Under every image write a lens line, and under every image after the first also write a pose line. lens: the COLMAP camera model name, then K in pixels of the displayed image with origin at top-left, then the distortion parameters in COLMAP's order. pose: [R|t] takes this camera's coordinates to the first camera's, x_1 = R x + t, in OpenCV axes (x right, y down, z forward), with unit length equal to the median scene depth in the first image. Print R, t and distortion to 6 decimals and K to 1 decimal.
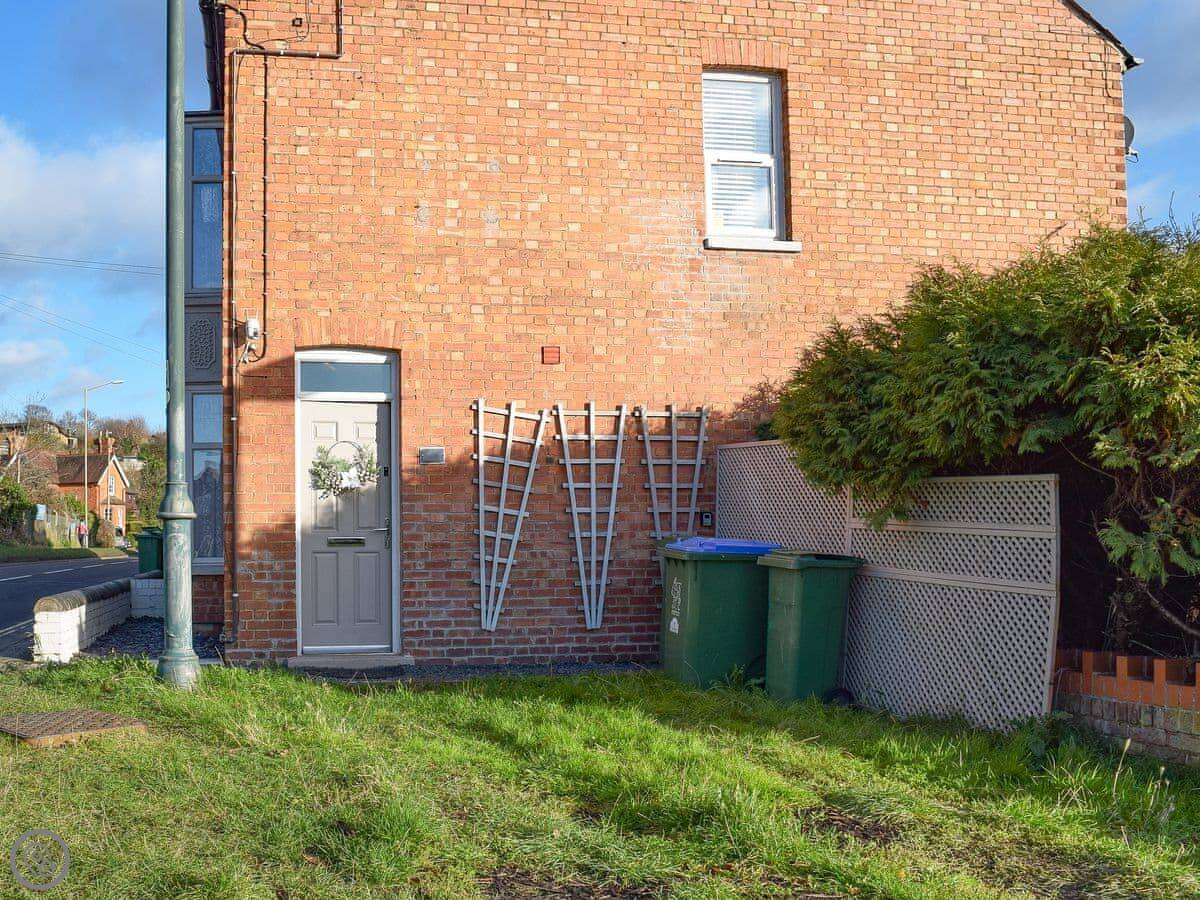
lens RADIAL K [[1246.3, 0, 600.0], [0, 1246.3, 481.4], [0, 0, 1]] dist [-0.079757, 0.006125]
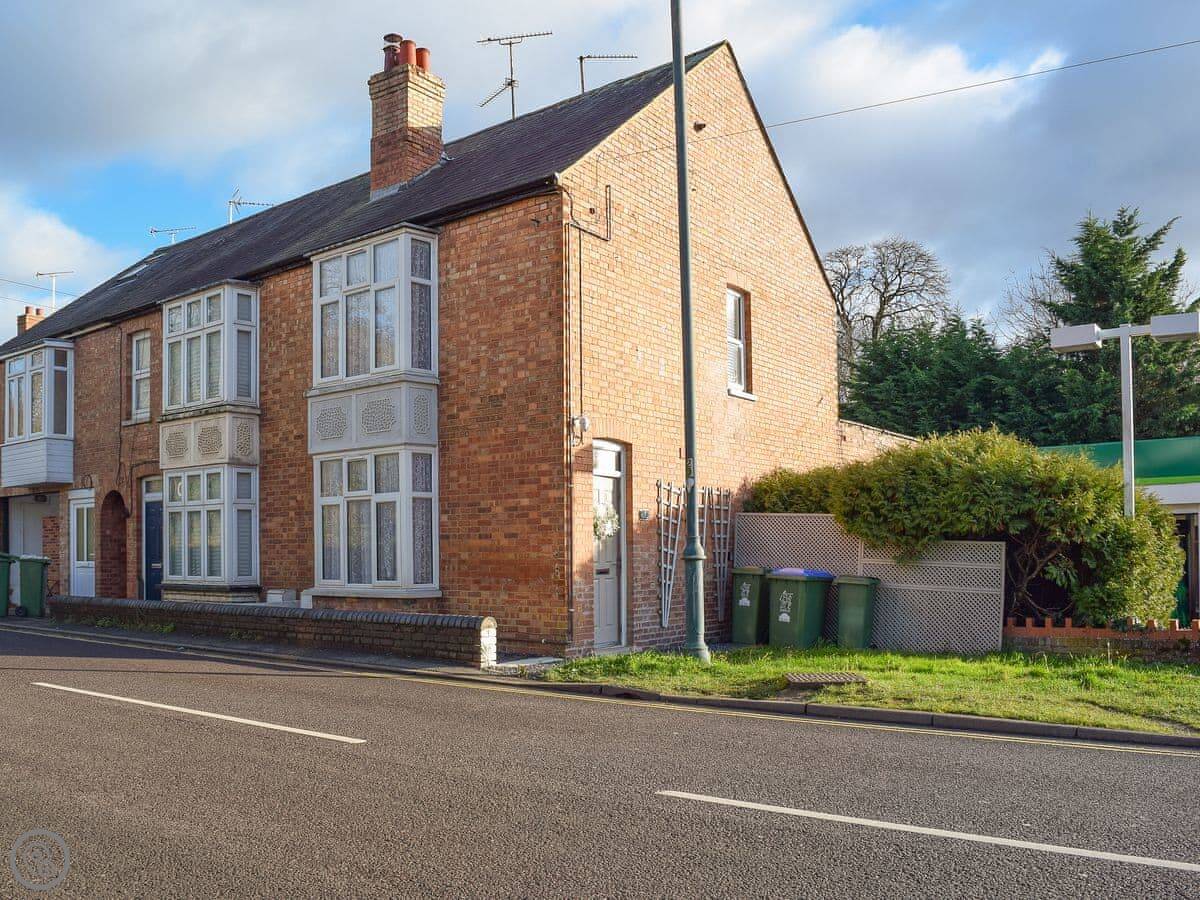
lens RADIAL K [[1238.9, 0, 600.0], [0, 1238.9, 450.0], [0, 0, 1]] dist [-0.084579, -0.000665]
pose [[0.642306, 0.067568, 0.763464, -1.345096], [-0.041943, 0.997713, -0.053012, -0.017231], [-0.765300, 0.002028, 0.643671, 0.058595]]
